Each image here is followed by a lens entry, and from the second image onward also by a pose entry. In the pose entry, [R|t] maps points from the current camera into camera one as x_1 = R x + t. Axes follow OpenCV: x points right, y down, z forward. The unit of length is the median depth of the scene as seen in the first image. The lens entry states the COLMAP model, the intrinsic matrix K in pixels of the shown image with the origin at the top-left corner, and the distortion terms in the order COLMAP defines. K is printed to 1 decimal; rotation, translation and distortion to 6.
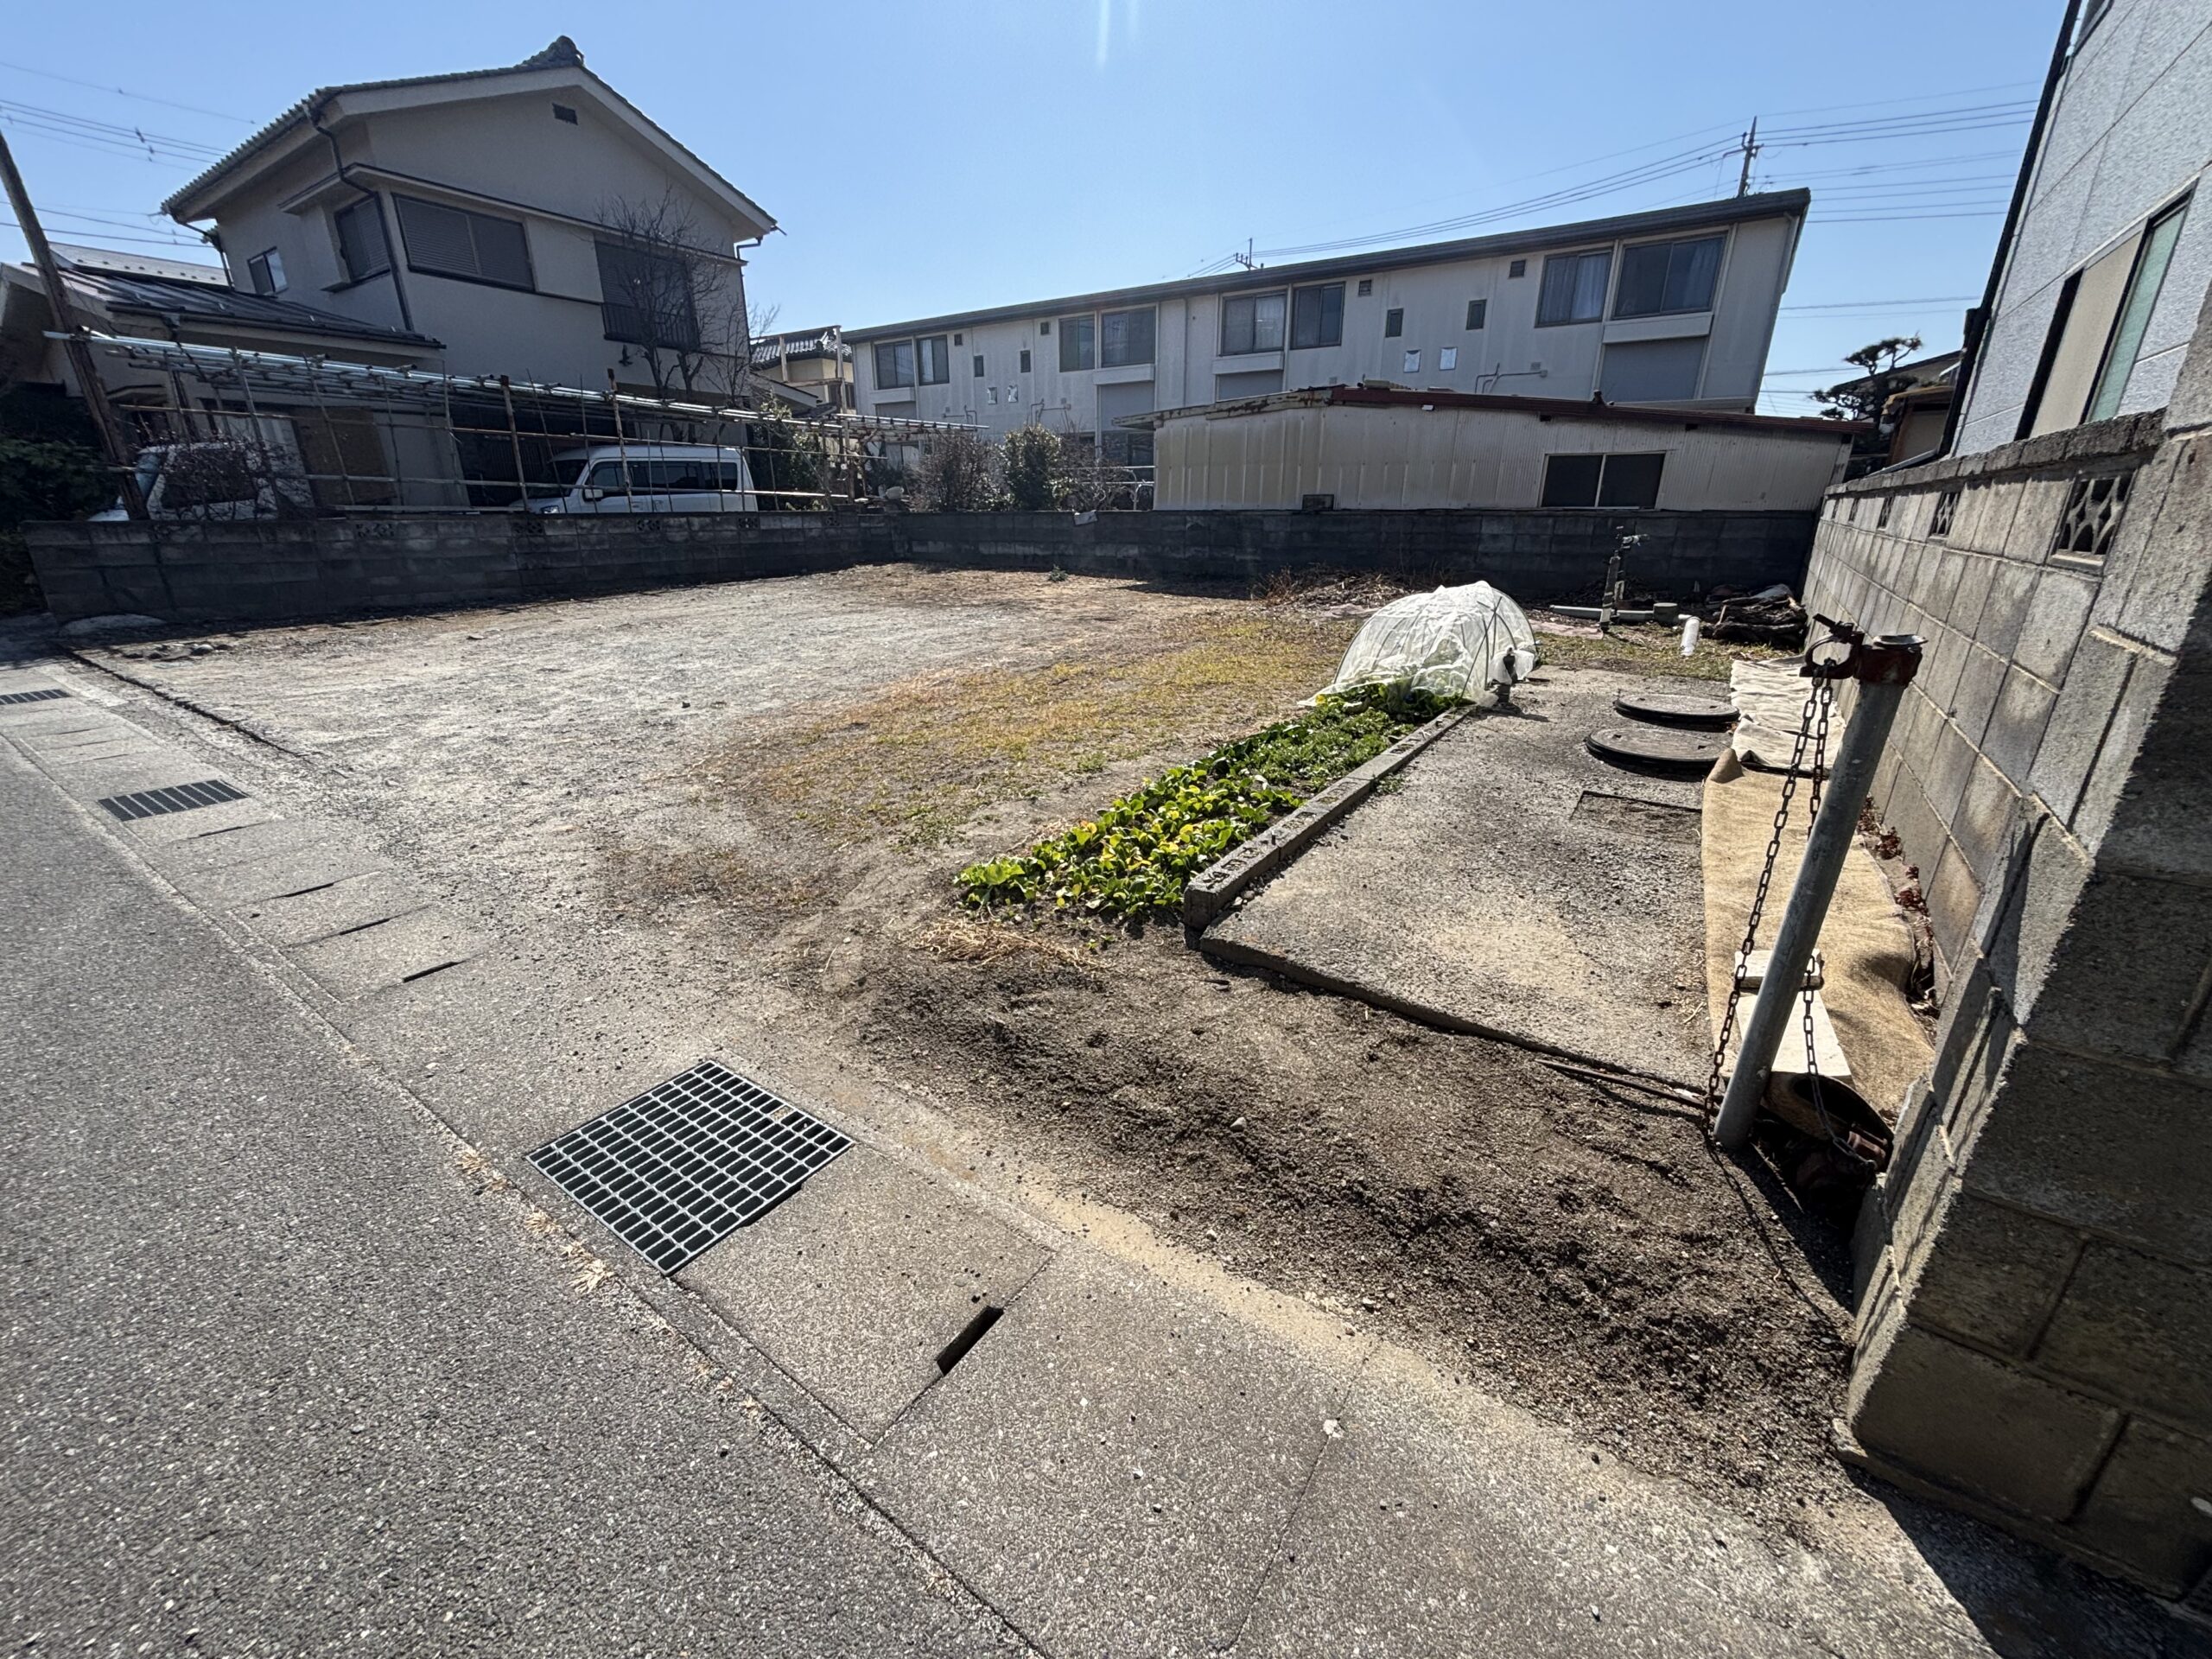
lens RADIAL K [[883.9, 0, 1106.9], [0, 883.9, 825.1], [0, 0, 1]] dist [0.000332, 0.000169]
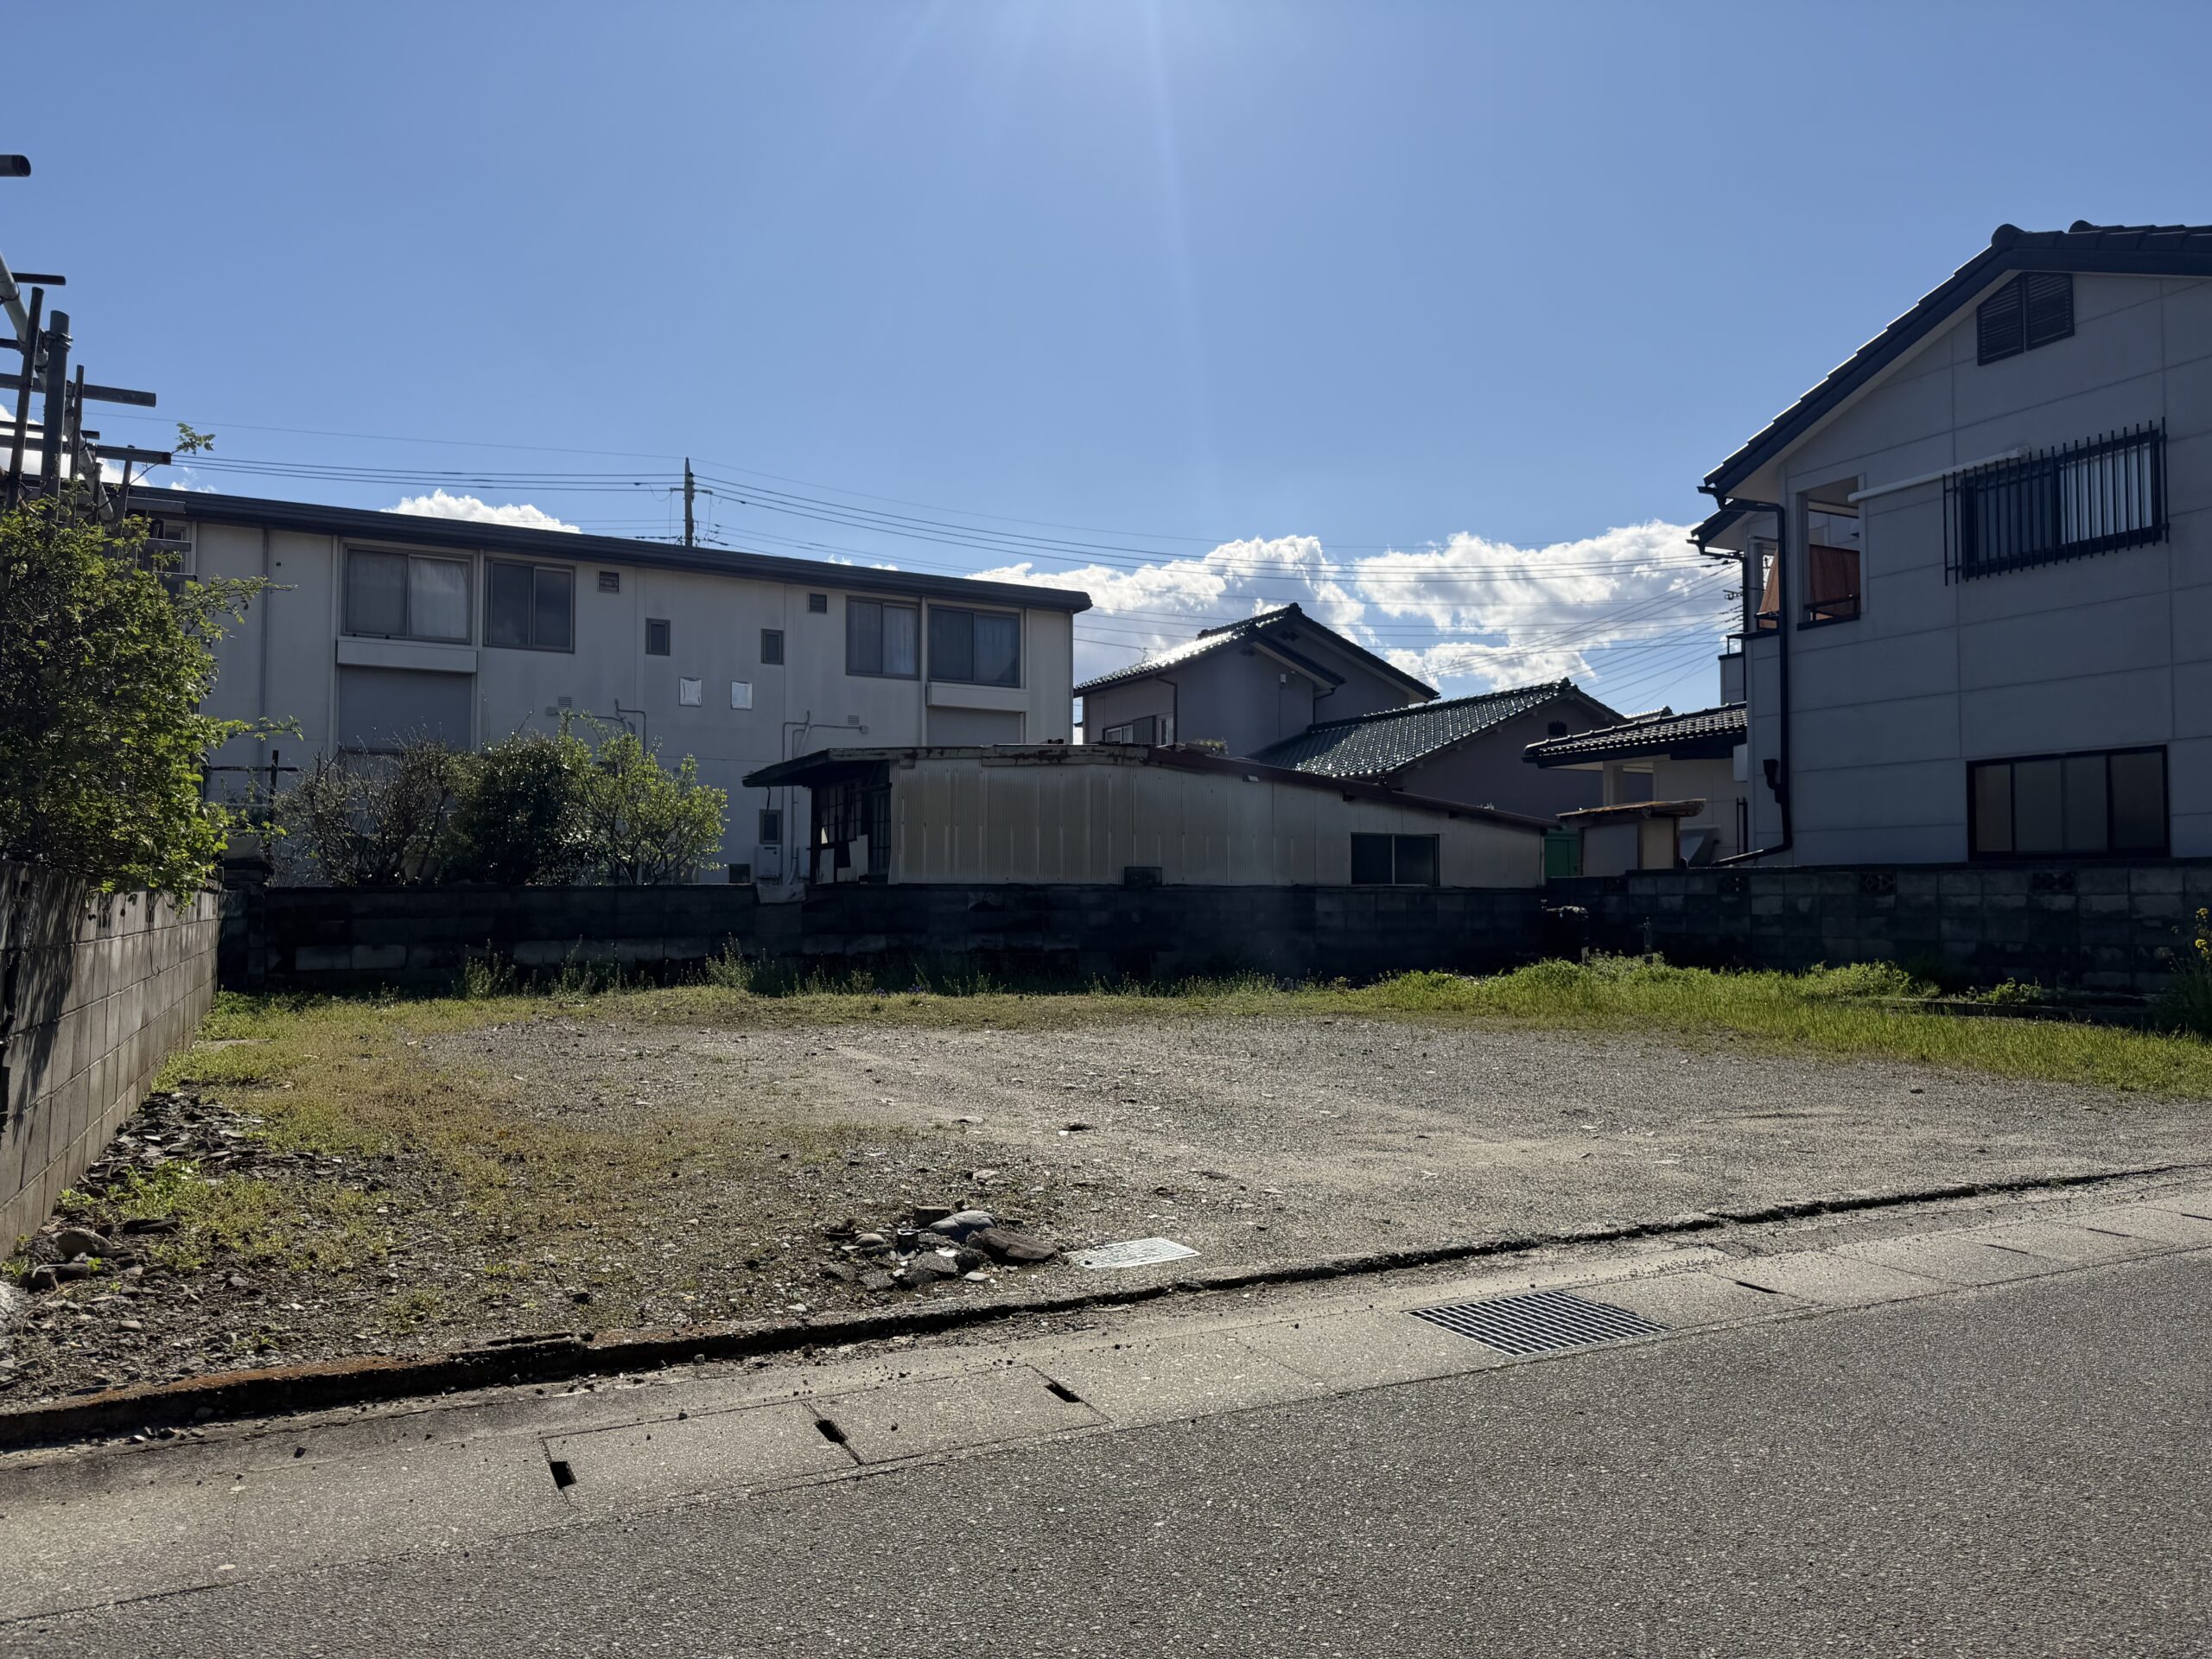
lens RADIAL K [[1550.3, 0, 1111.4], [0, 1550.3, 836.9], [0, 0, 1]] dist [0.067863, -0.078767]
pose [[0.478200, 0.038885, 0.877389, -0.899551], [0.296564, 0.933190, -0.202993, -0.120071], [-0.826665, 0.357273, 0.434720, 0.388249]]
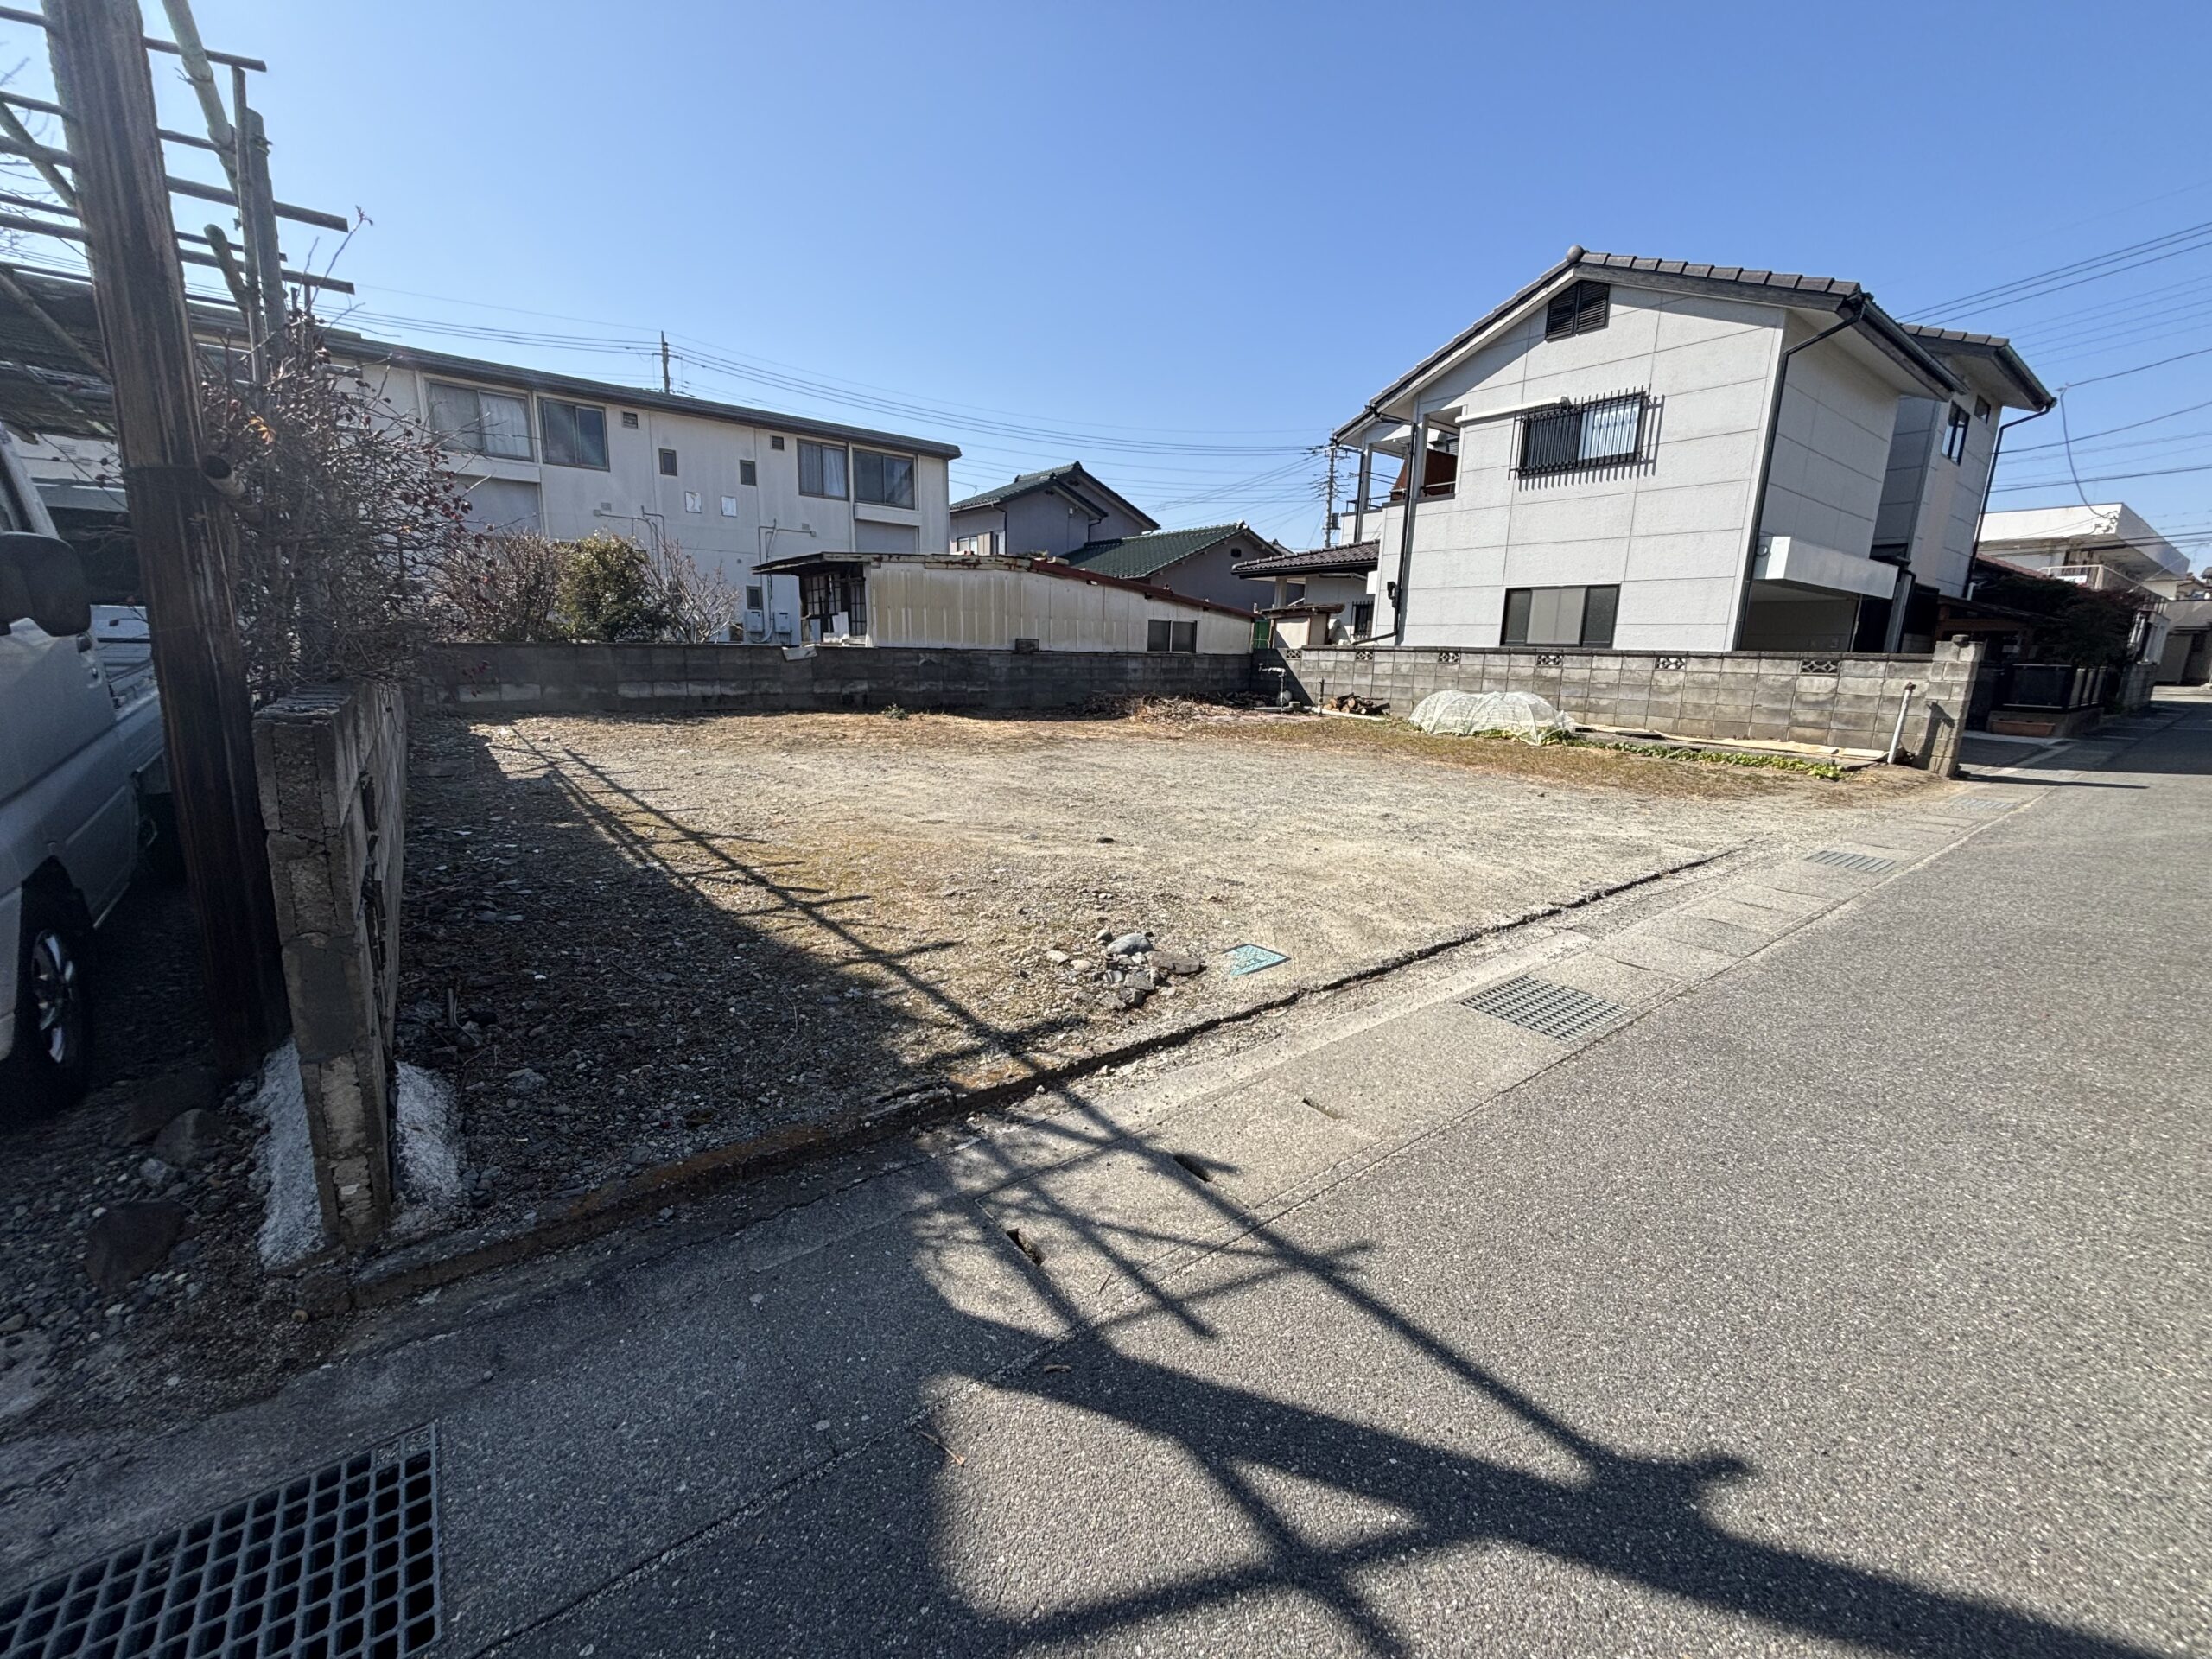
lens RADIAL K [[883.9, 0, 1107.6], [0, 883.9, 828.1], [0, 0, 1]] dist [0.000332, 0.000169]
pose [[0.305816, -0.183432, 0.934253, -0.863867], [0.301103, 0.949535, 0.087870, -0.179933], [-0.903224, 0.254434, 0.345615, 0.495573]]
